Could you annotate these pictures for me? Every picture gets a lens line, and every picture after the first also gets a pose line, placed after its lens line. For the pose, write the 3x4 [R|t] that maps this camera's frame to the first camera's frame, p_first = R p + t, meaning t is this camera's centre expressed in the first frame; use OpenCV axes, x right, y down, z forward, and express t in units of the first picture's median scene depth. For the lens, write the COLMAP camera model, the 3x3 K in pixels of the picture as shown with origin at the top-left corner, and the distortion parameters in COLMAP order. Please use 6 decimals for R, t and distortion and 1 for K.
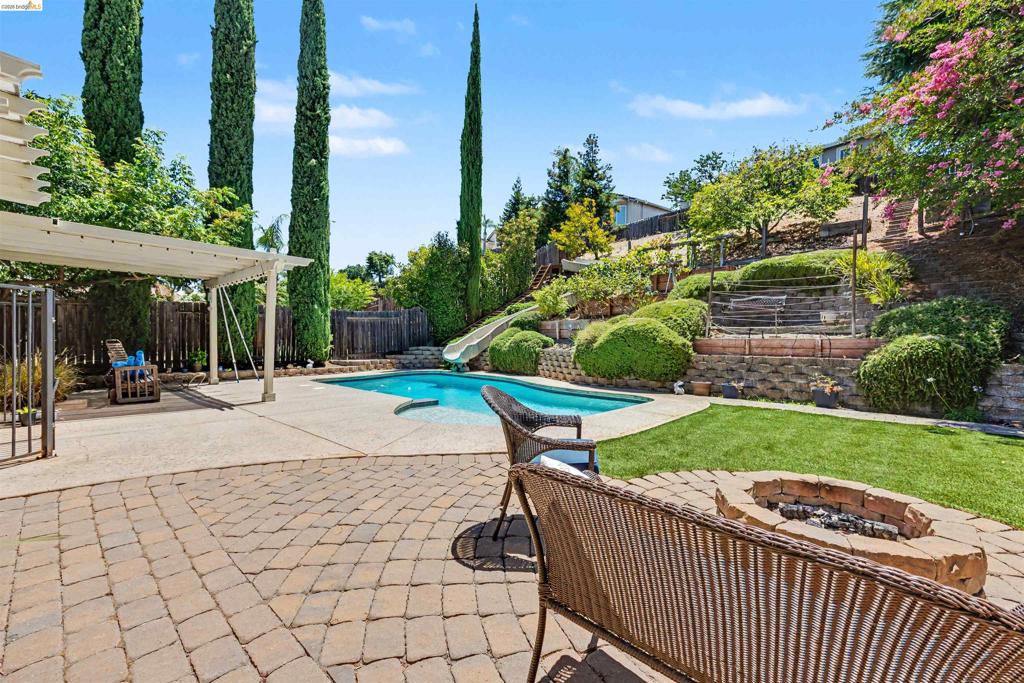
lens RADIAL K [[415.5, 0, 511.2], [0, 415.5, 343.2], [0, 0, 1]] dist [-0.001104, 0.001869]
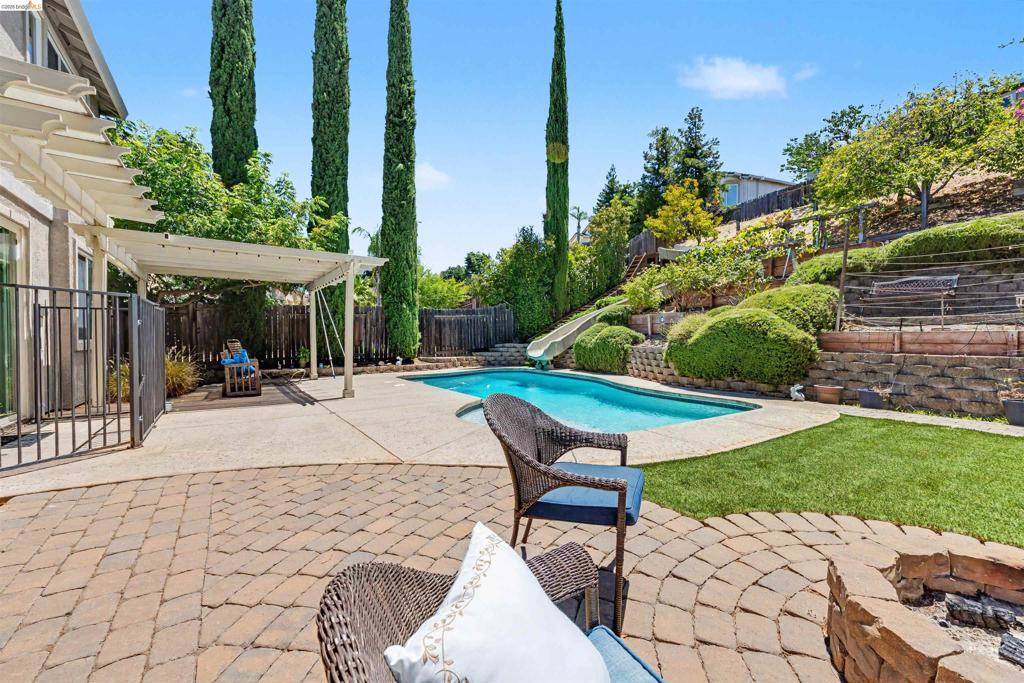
lens RADIAL K [[415.5, 0, 511.2], [0, 415.5, 343.2], [0, 0, 1]] dist [-0.001104, 0.001869]
pose [[0.972083, -0.005740, -0.234568, 0.033010], [0.007638, 0.999945, 0.007183, -0.000242], [0.234514, -0.008774, 0.972073, 0.050210]]
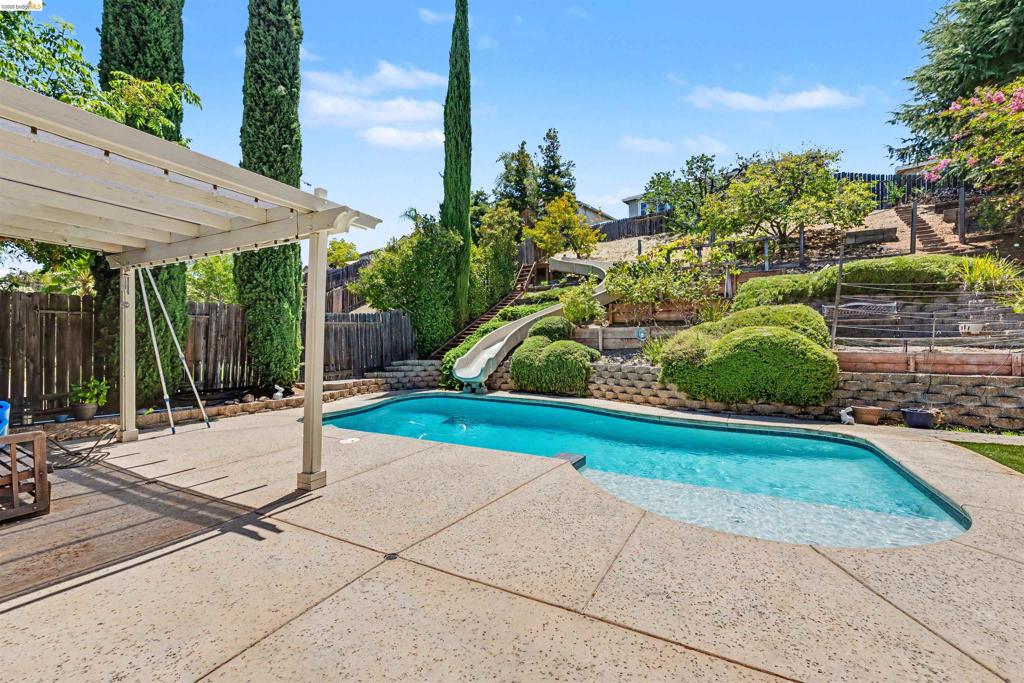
lens RADIAL K [[415.5, 0, 511.2], [0, 415.5, 343.2], [0, 0, 1]] dist [-0.001104, 0.001869]
pose [[0.969888, -0.003727, 0.243523, -0.277741], [0.006471, 0.999924, -0.010470, -0.018050], [-0.243466, 0.011731, 0.969839, 0.260728]]
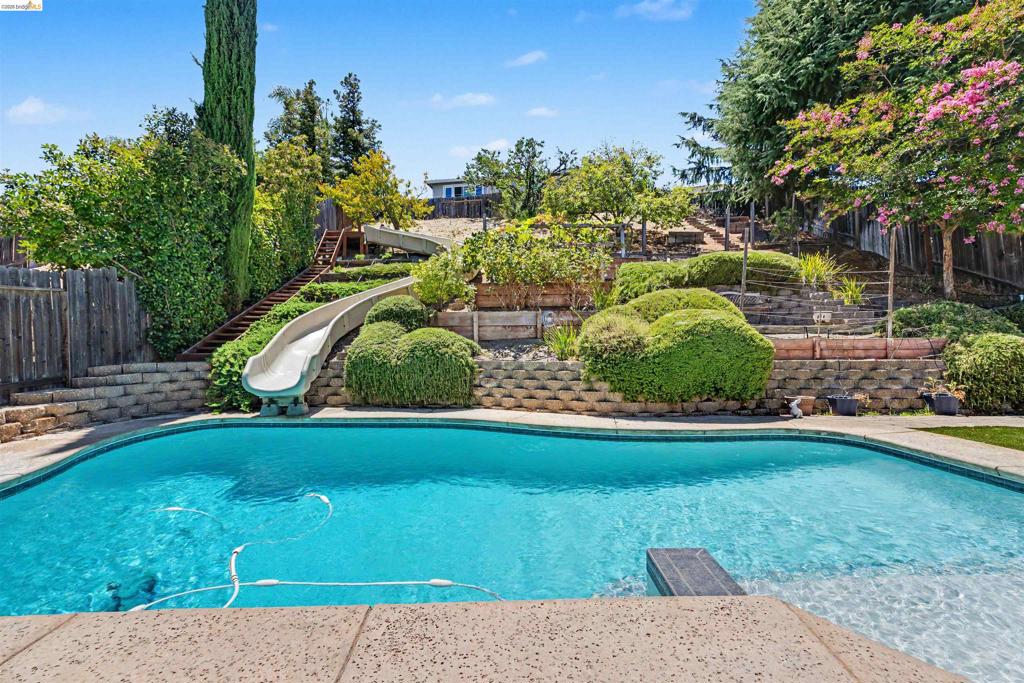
lens RADIAL K [[422.6, 0, 509.2], [0, 422.6, 335.7], [0, 0, 1]] dist [0.001006, 0.000094]
pose [[0.716252, 0.002181, 0.697839, -0.306793], [0.015435, 0.999701, -0.018966, -0.007235], [-0.697671, 0.024355, 0.716004, 0.555607]]
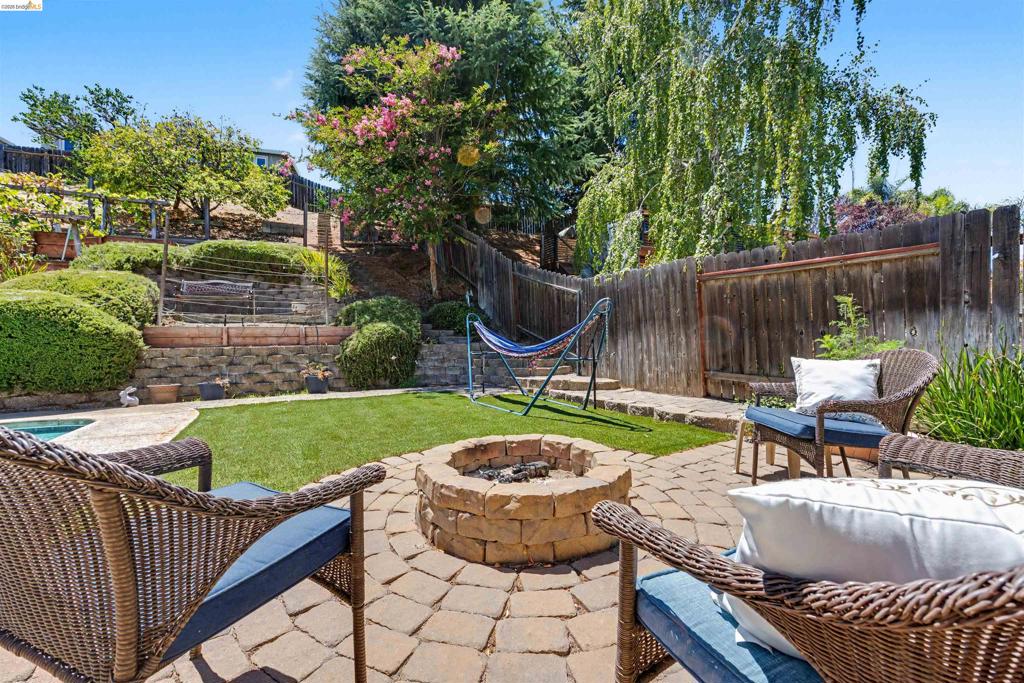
lens RADIAL K [[415.5, 0, 511.2], [0, 415.5, 343.2], [0, 0, 1]] dist [-0.001104, 0.001869]
pose [[0.309367, -0.016702, 0.950796, -0.033368], [0.023148, 0.999682, 0.010029, 0.018505], [-0.950661, 0.018906, 0.309655, 0.129665]]
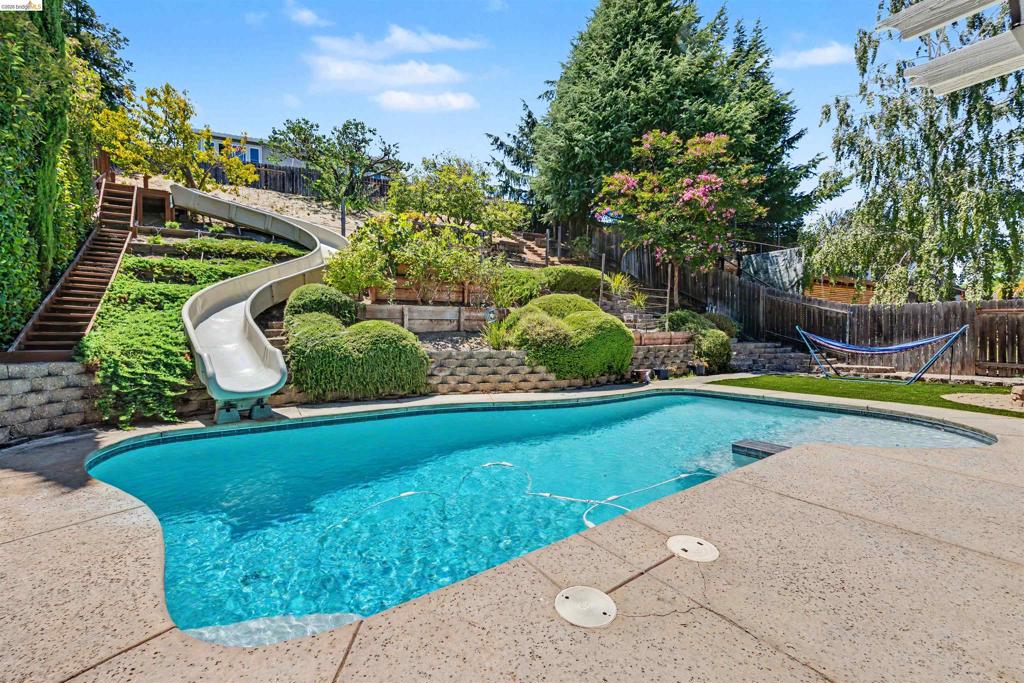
lens RADIAL K [[420.7, 0, 512.0], [0, 420.7, 341.5], [0, 0, 1]] dist [-0.002265, -0.000070]
pose [[0.204384, -0.027644, 0.978500, -0.519108], [0.013470, 0.999586, 0.025426, -0.014012], [-0.978798, 0.007984, 0.204672, 0.759019]]
